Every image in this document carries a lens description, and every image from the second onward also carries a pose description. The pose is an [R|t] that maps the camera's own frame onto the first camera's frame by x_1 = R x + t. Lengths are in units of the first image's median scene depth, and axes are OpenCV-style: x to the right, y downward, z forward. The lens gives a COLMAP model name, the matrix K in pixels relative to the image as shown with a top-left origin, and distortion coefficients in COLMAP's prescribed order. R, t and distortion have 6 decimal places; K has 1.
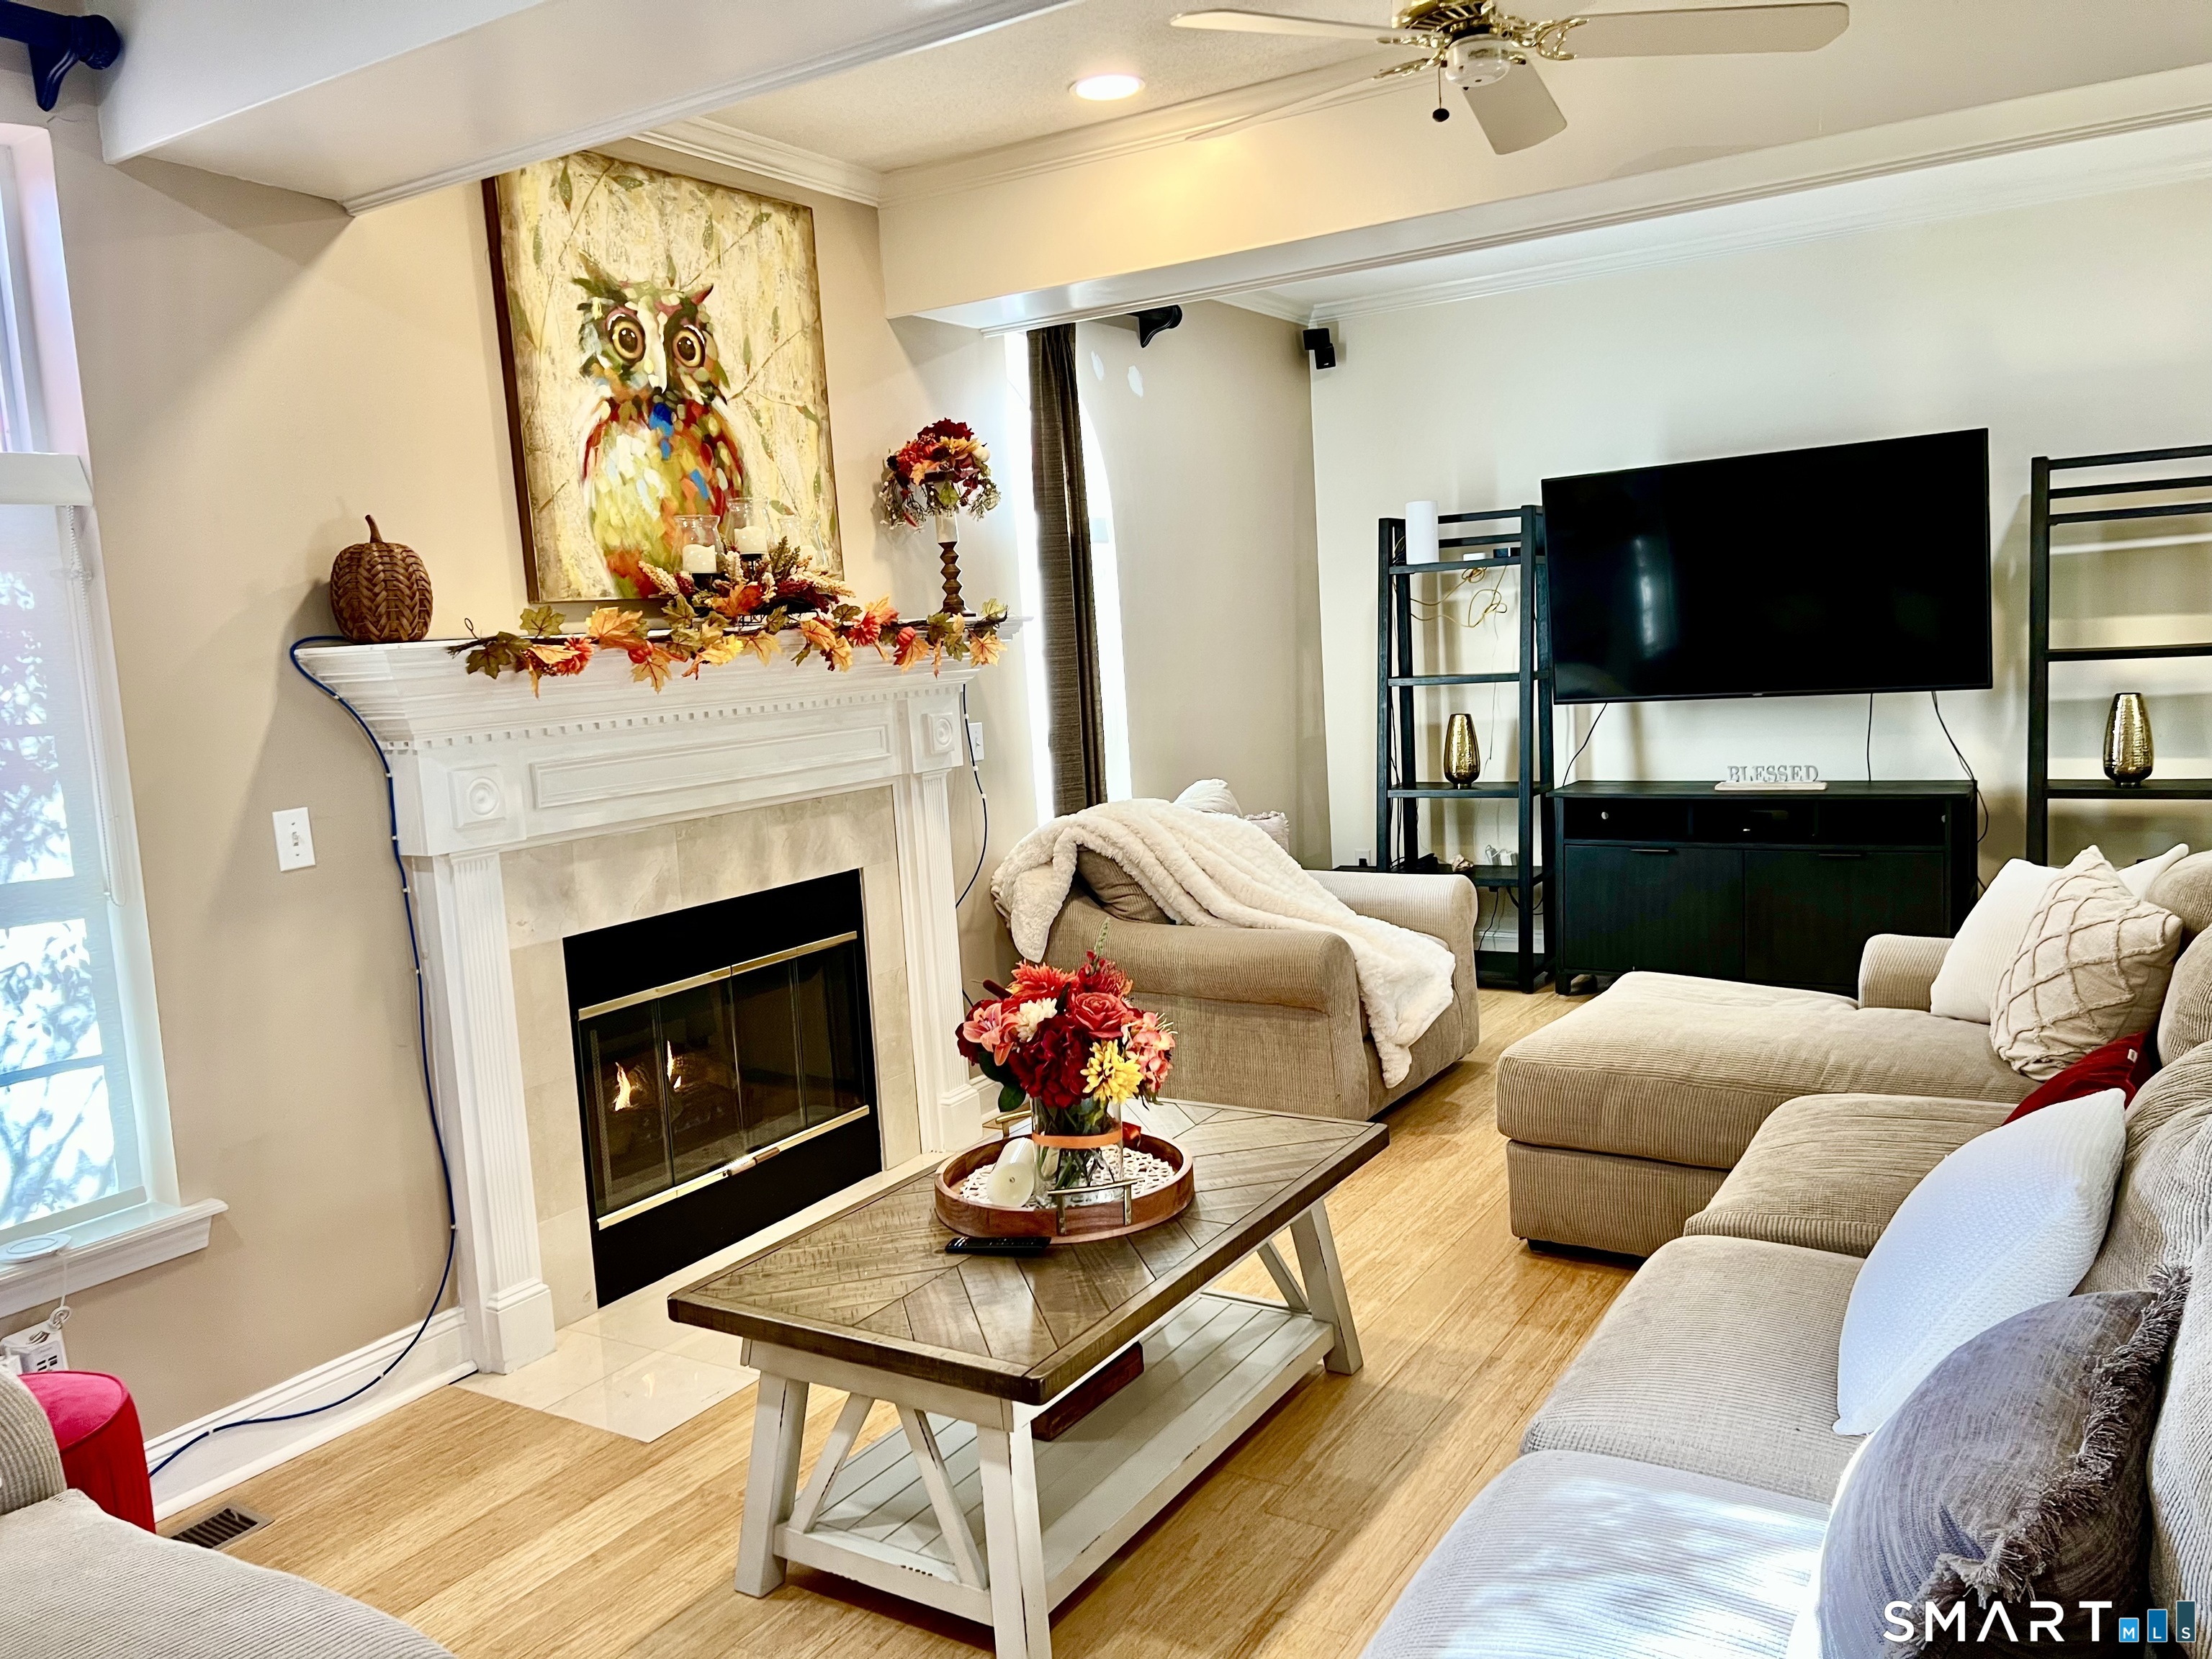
lens RADIAL K [[1665.3, 0, 1113.9], [0, 1665.3, 829.4], [0, 0, 1]] dist [0.016294, 0.003642]
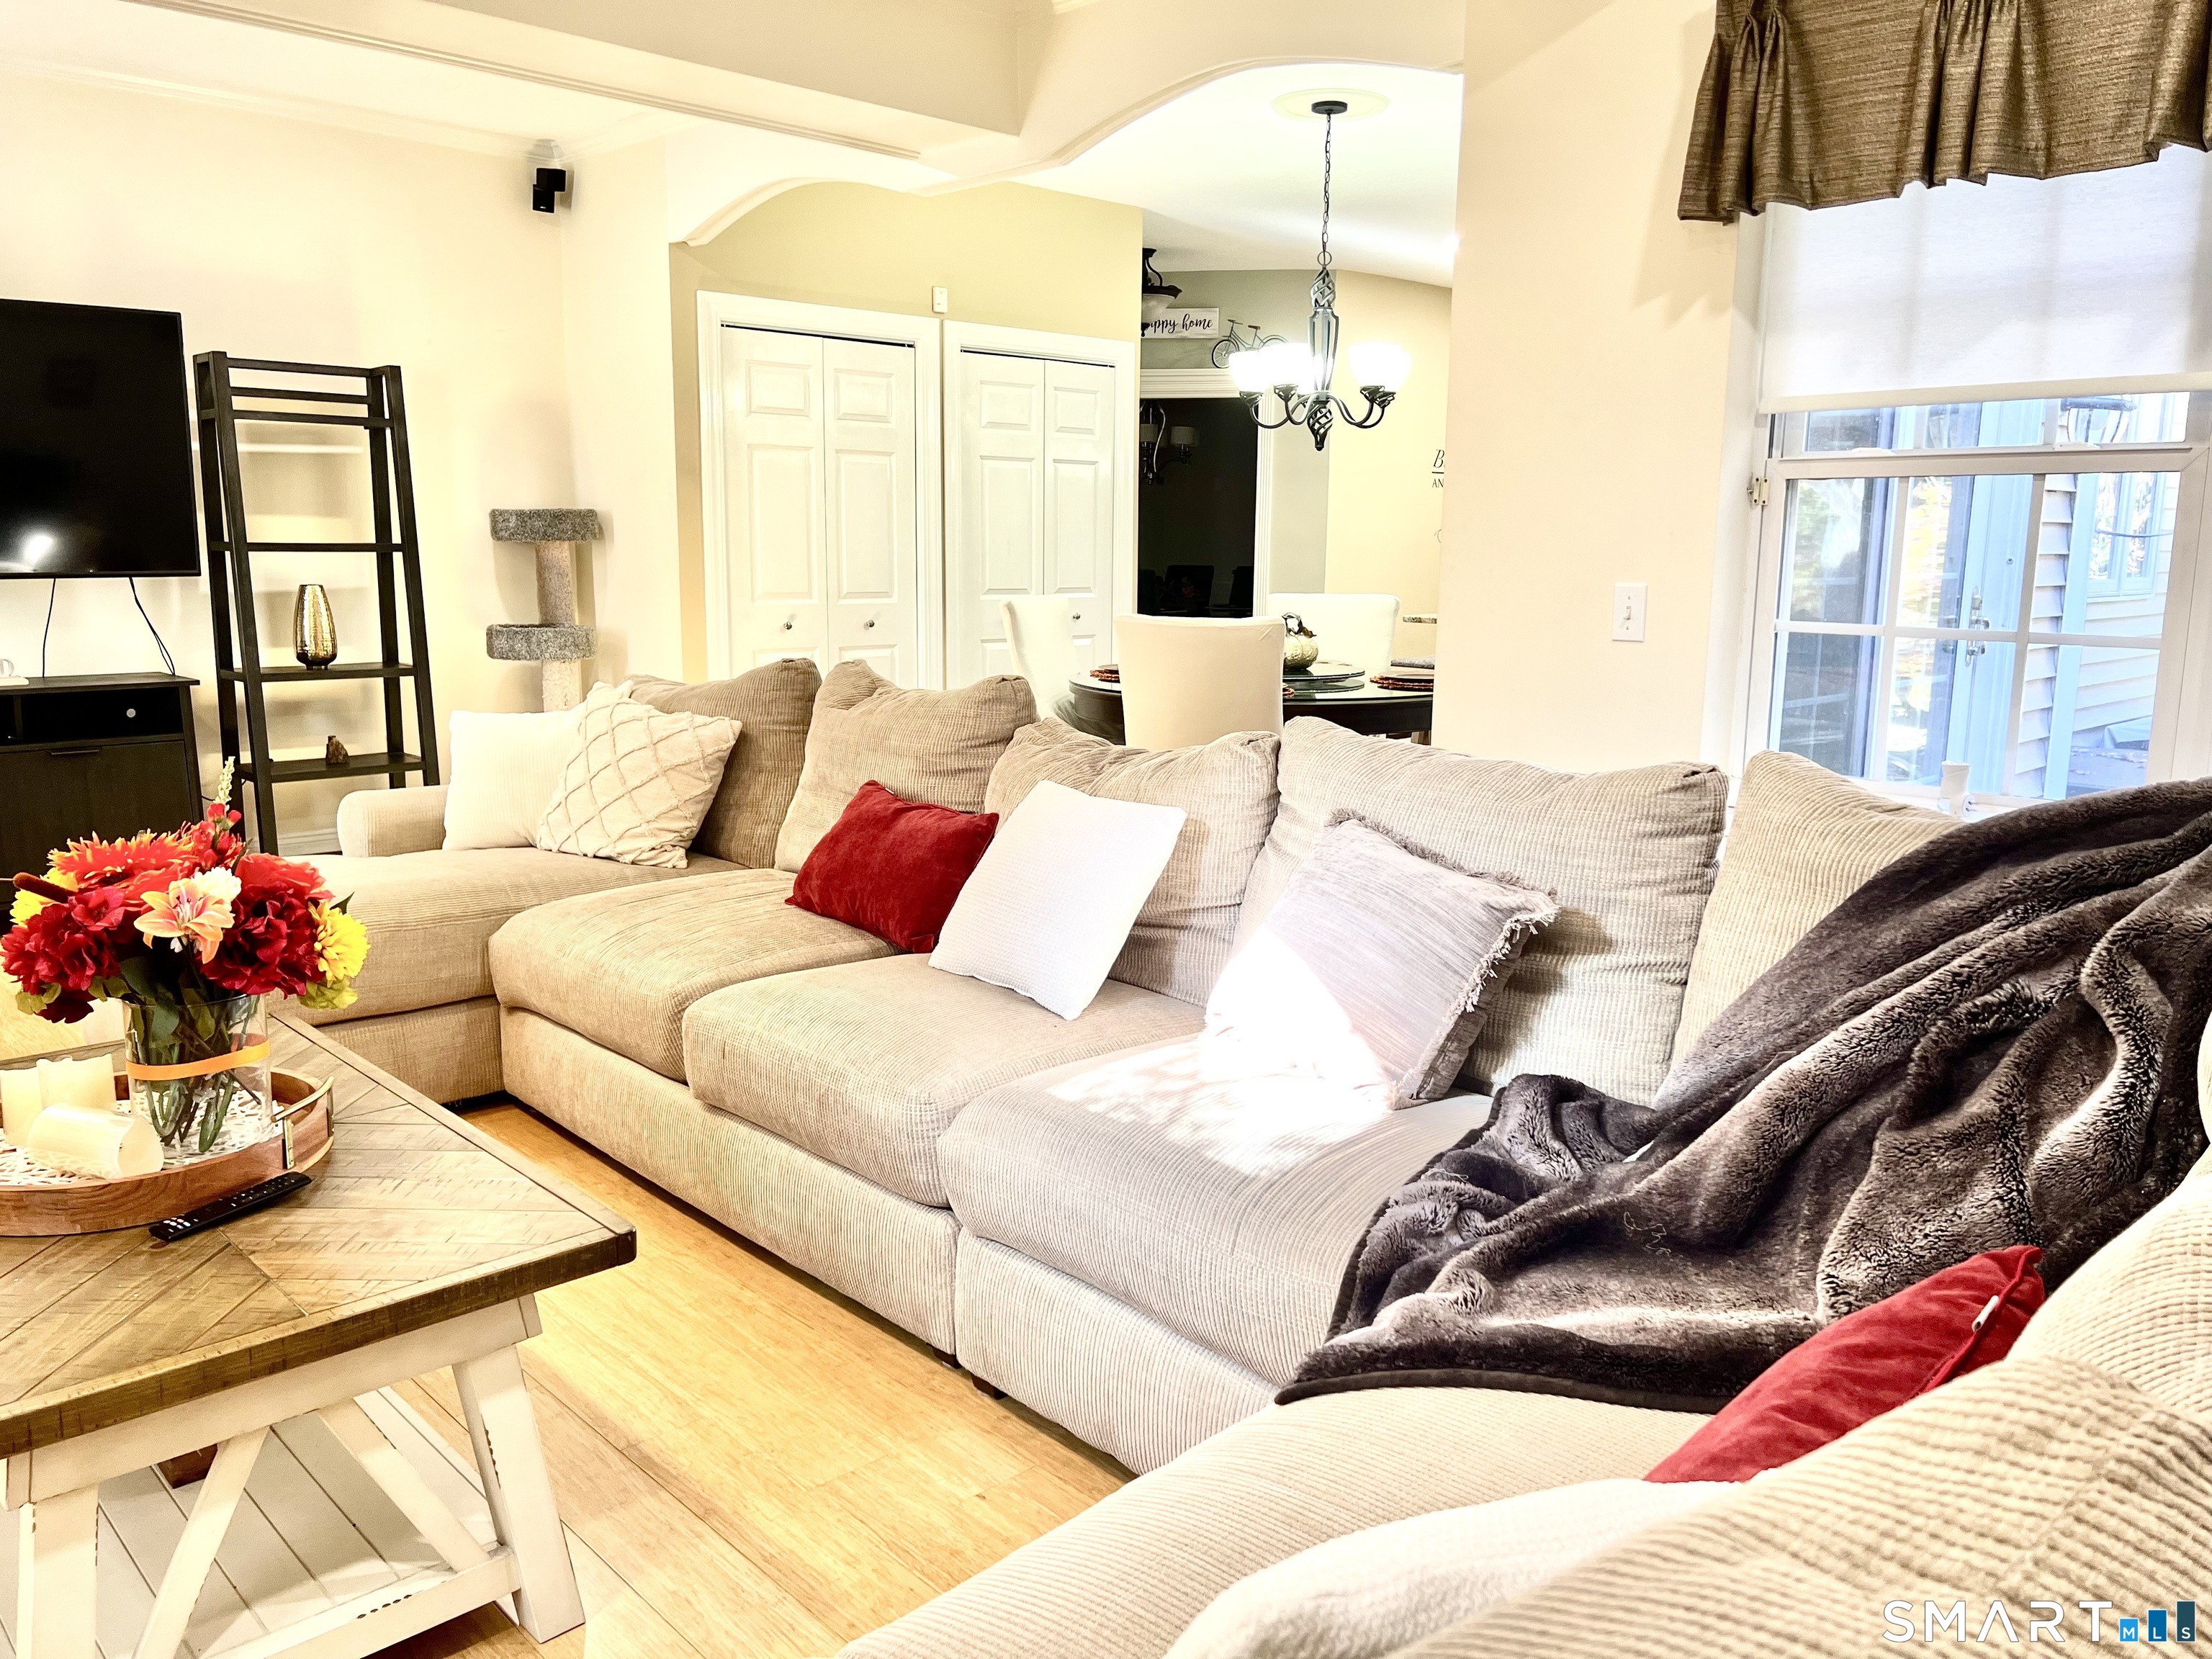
lens RADIAL K [[1665.3, 0, 1116.6], [0, 1665.3, 836.3], [0, 0, 1]] dist [0.016294, 0.003642]
pose [[0.239460, -0.104830, 0.965230, -0.546802], [0.089051, 0.992335, 0.085681, 0.054592], [-0.966814, 0.065437, 0.246960, 0.371594]]
